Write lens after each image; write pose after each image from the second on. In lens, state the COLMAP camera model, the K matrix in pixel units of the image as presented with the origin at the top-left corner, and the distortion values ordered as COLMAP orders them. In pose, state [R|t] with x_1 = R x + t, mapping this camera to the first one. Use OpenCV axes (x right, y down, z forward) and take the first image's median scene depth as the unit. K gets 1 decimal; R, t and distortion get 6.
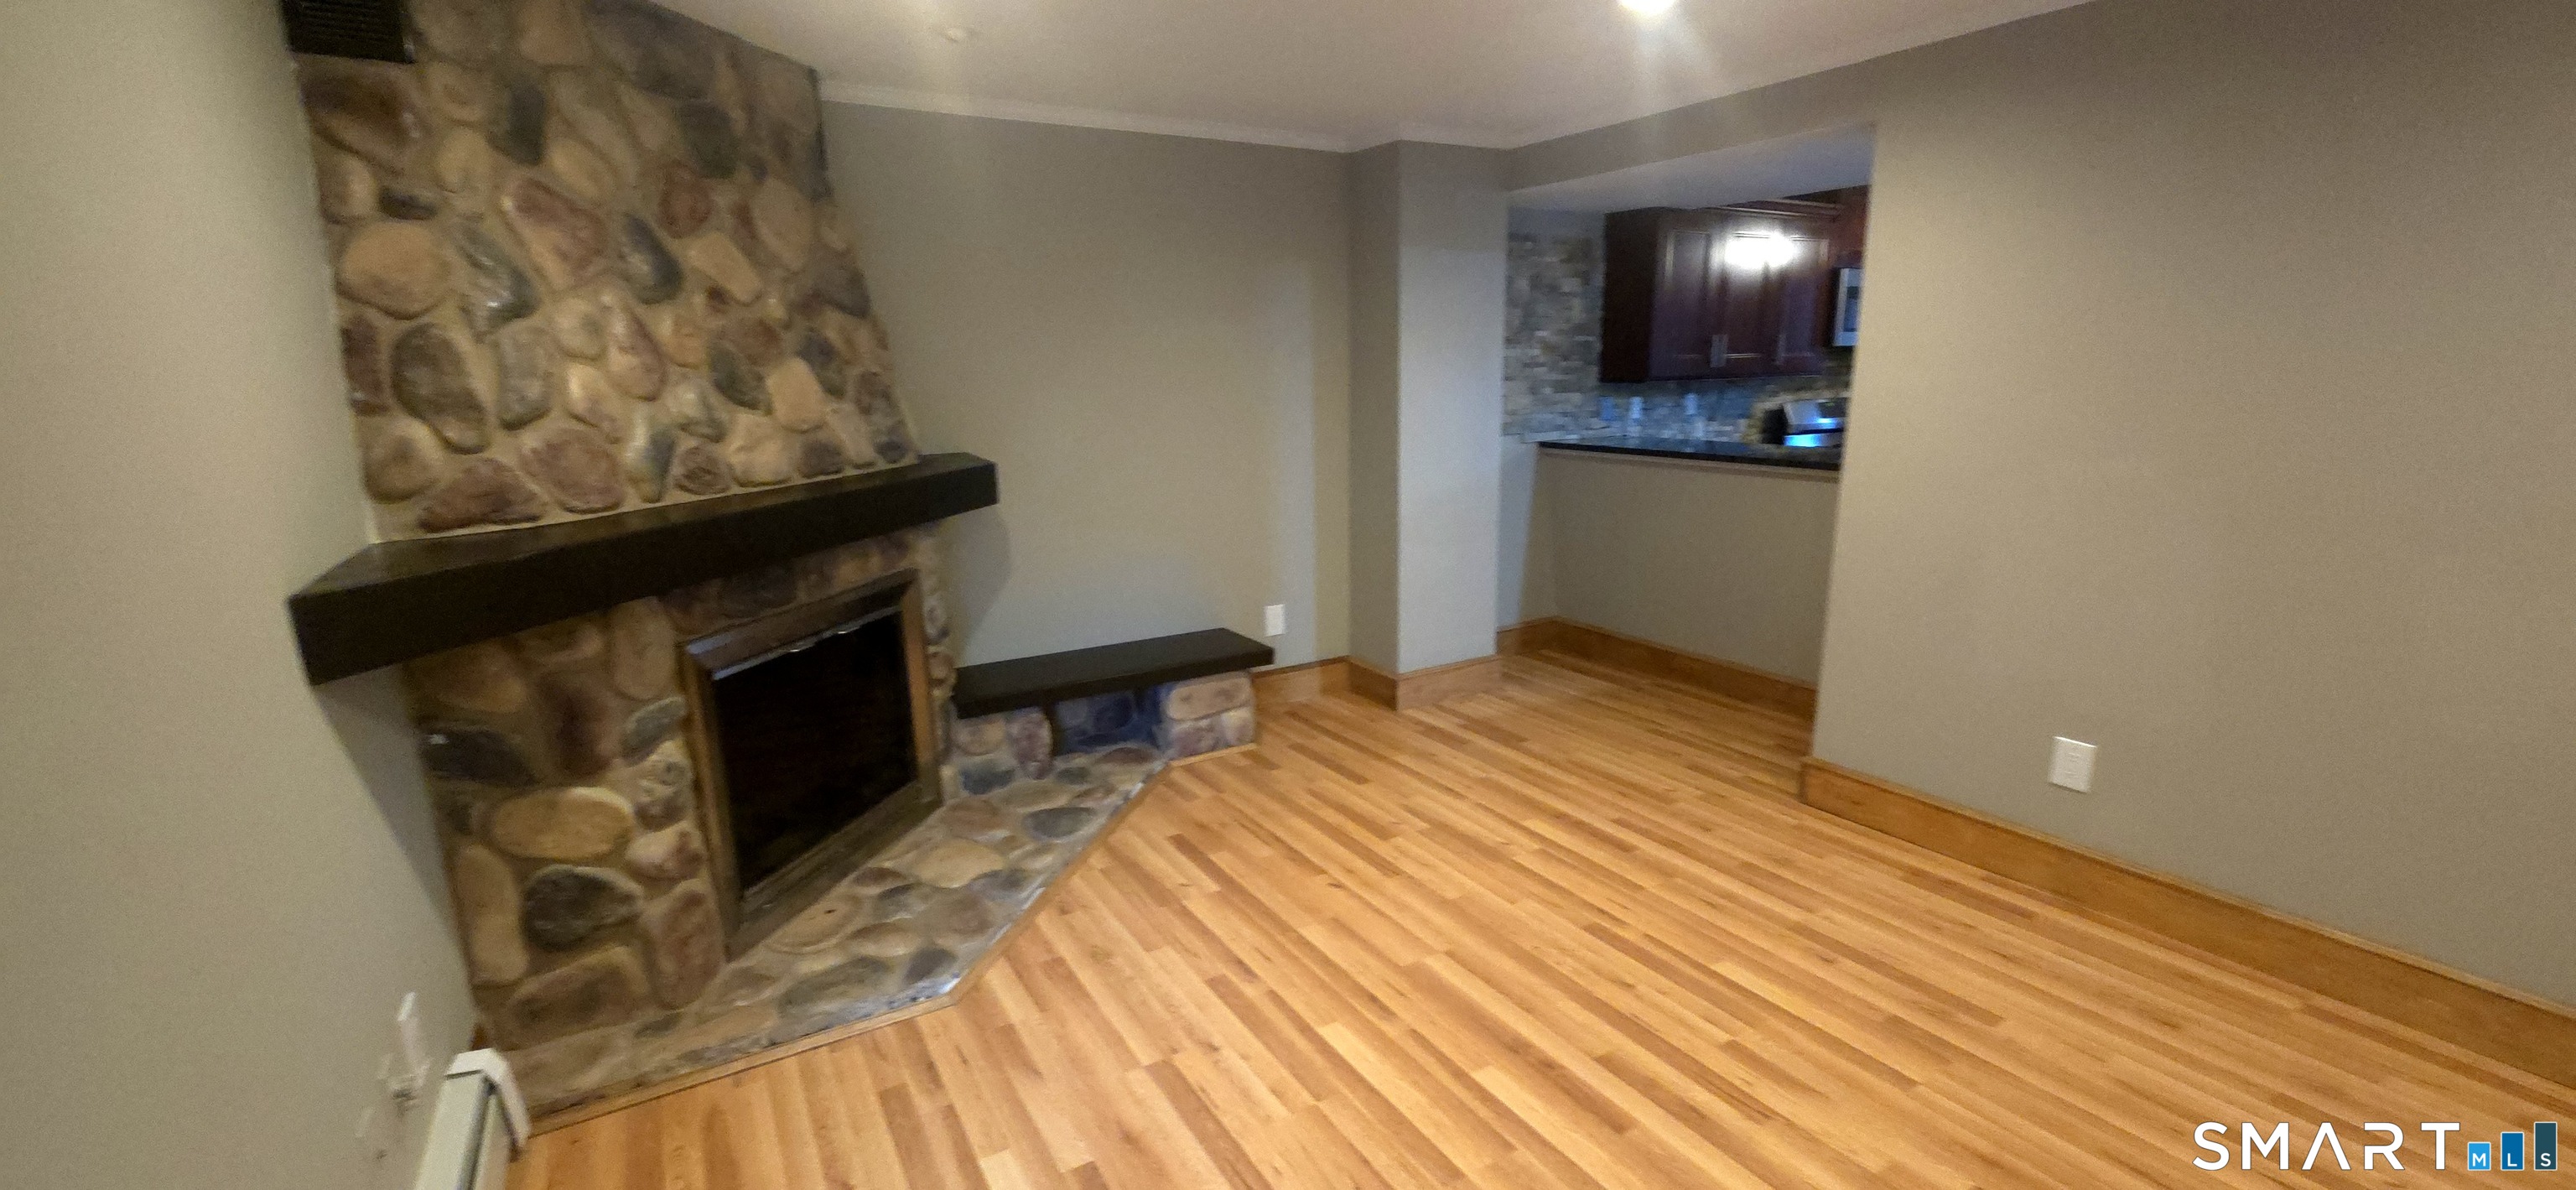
lens RADIAL K [[1055.2, 0, 1276.5], [0, 1055.2, 607.2], [0, 0, 1]] dist [0.001855, 0.000292]
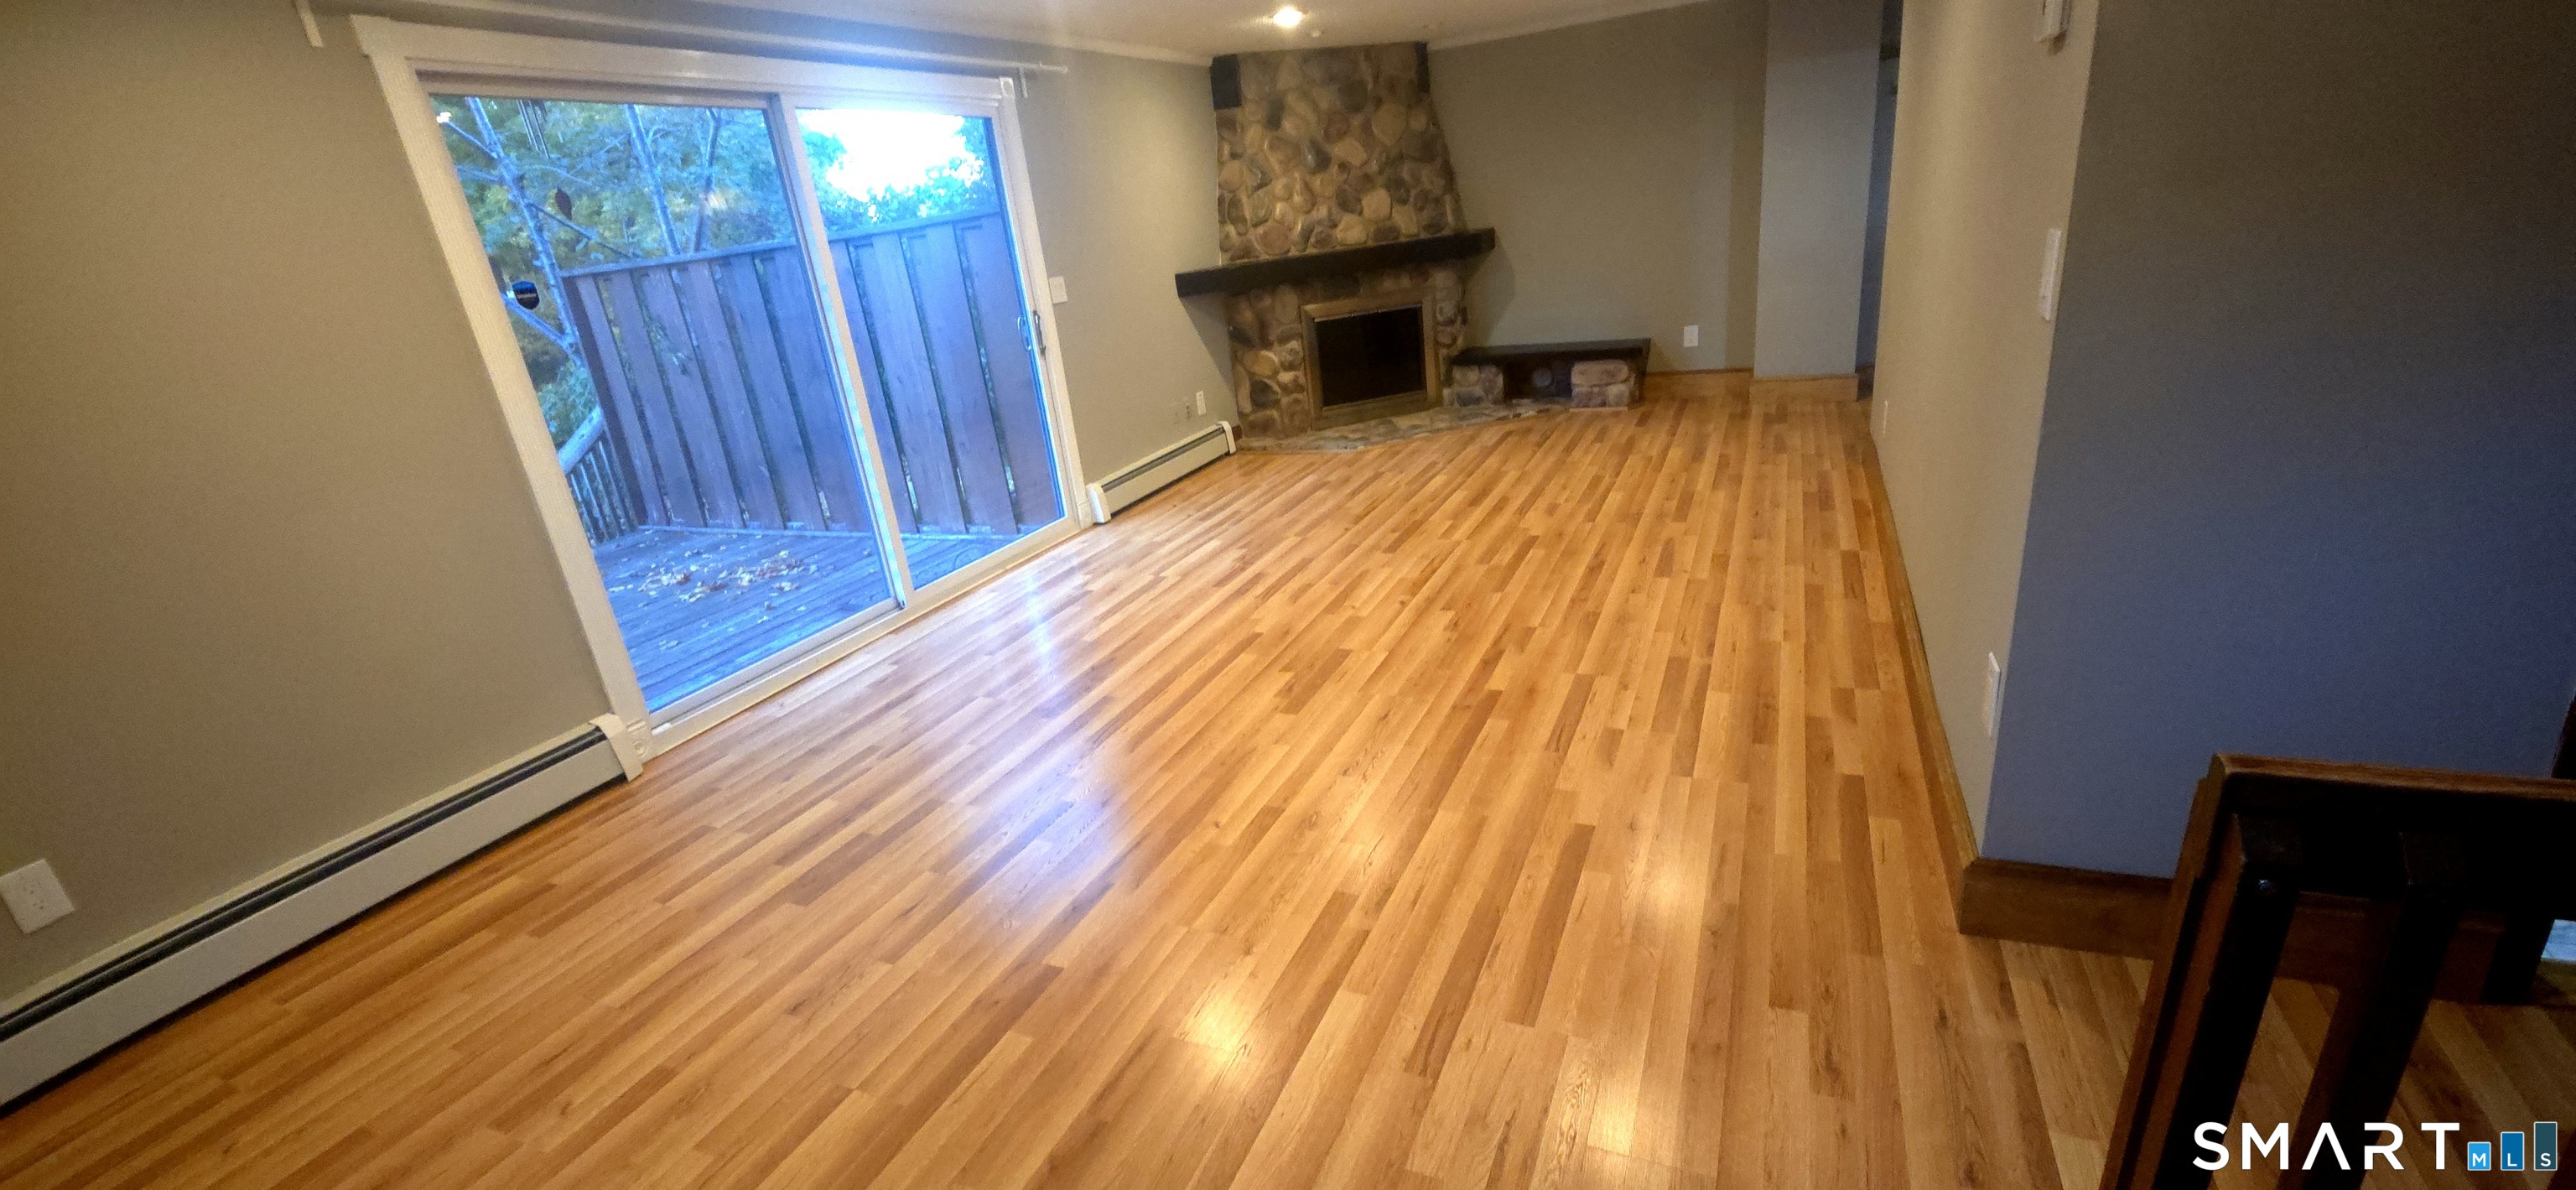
lens RADIAL K [[1055.2, 0, 1276.5], [0, 1055.2, 607.2], [0, 0, 1]] dist [0.001855, 0.000292]
pose [[0.572581, 0.245611, -0.782193, 1.719627], [-0.085994, 0.966800, 0.240629, 0.135856], [0.815326, -0.070515, 0.574693, -0.687450]]
